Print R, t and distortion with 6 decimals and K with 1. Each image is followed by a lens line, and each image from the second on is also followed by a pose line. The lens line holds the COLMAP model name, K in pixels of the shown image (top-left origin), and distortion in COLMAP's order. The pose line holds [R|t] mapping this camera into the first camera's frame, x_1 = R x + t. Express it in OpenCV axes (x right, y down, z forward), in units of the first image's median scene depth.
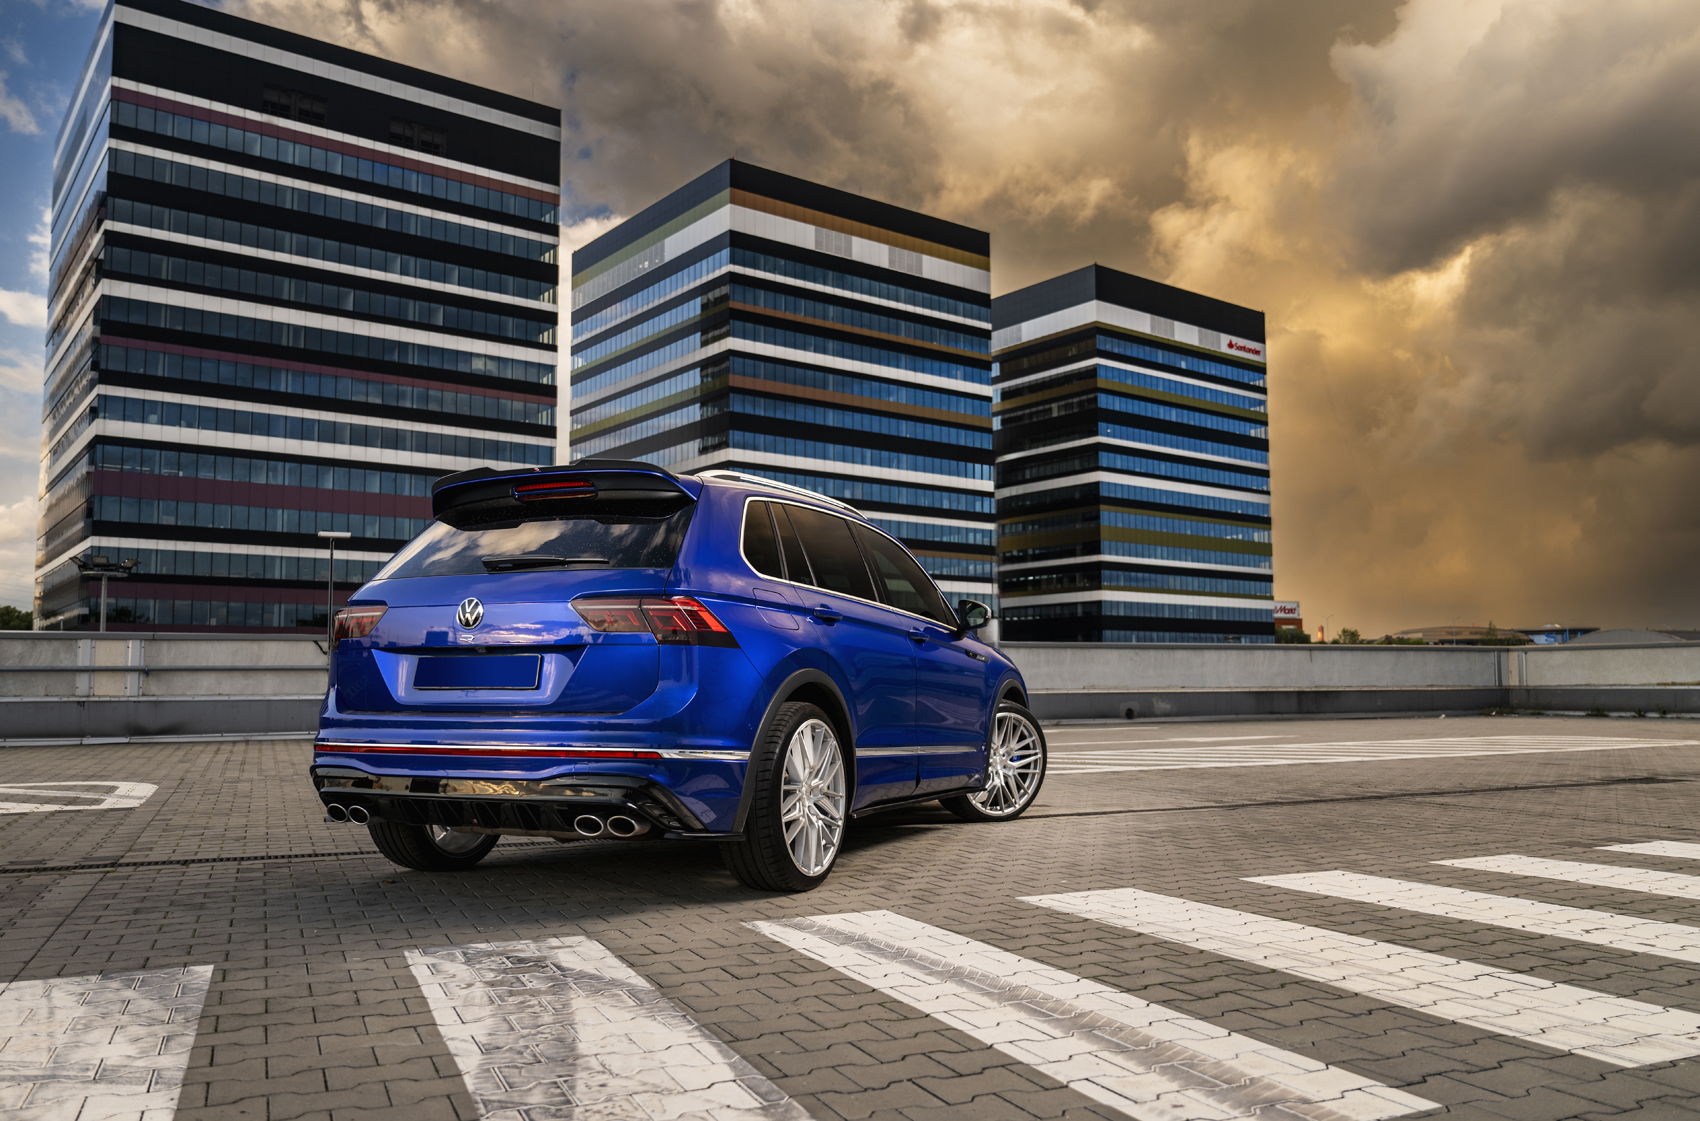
lens RADIAL K [[1358.3, 0, 850.0], [0, 1358.3, 560.5], [0, 0, 1]] dist [0.004757, 0.002785]
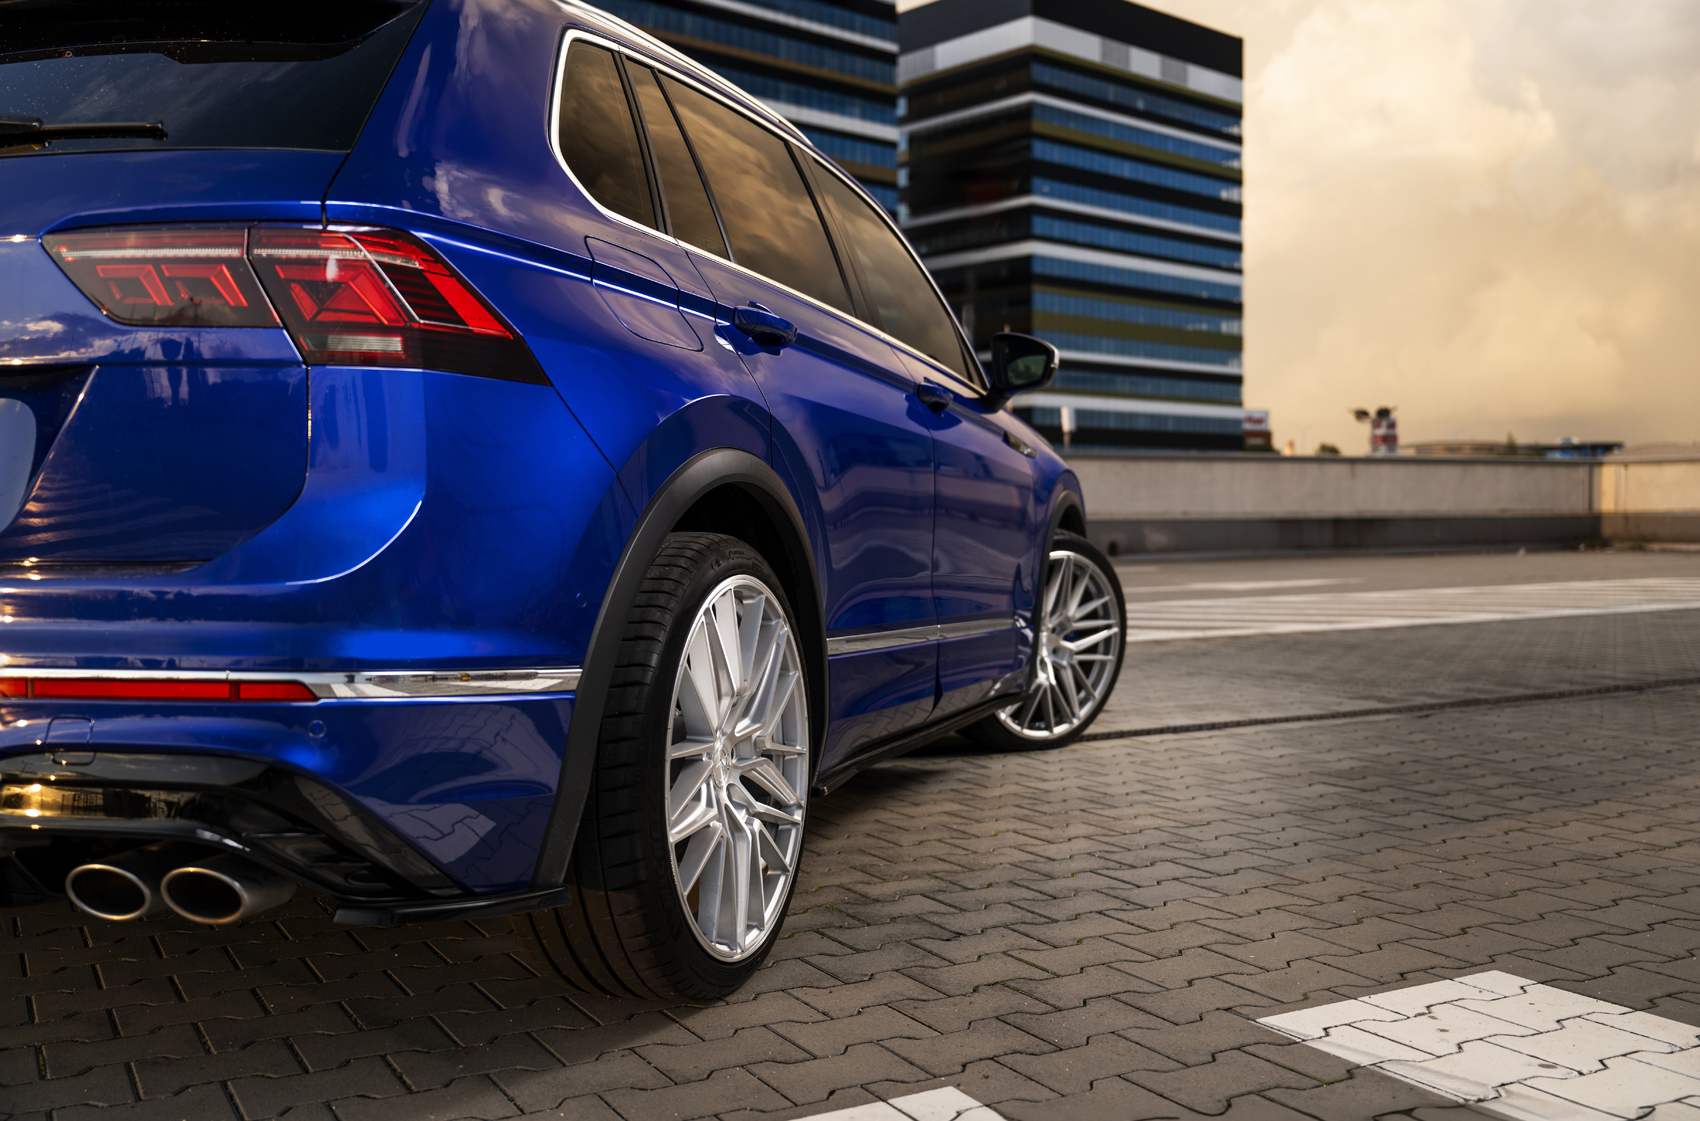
lens RADIAL K [[1672.6, 0, 850.0], [0, 1672.6, 560.5], [0, 0, 1]] dist [0.018251, 0.005766]
pose [[0.996563, -0.000968, 0.082829, -0.021029], [-0.008968, 0.992793, 0.119502, 0.031297], [-0.082347, -0.119834, 0.989373, 0.299452]]
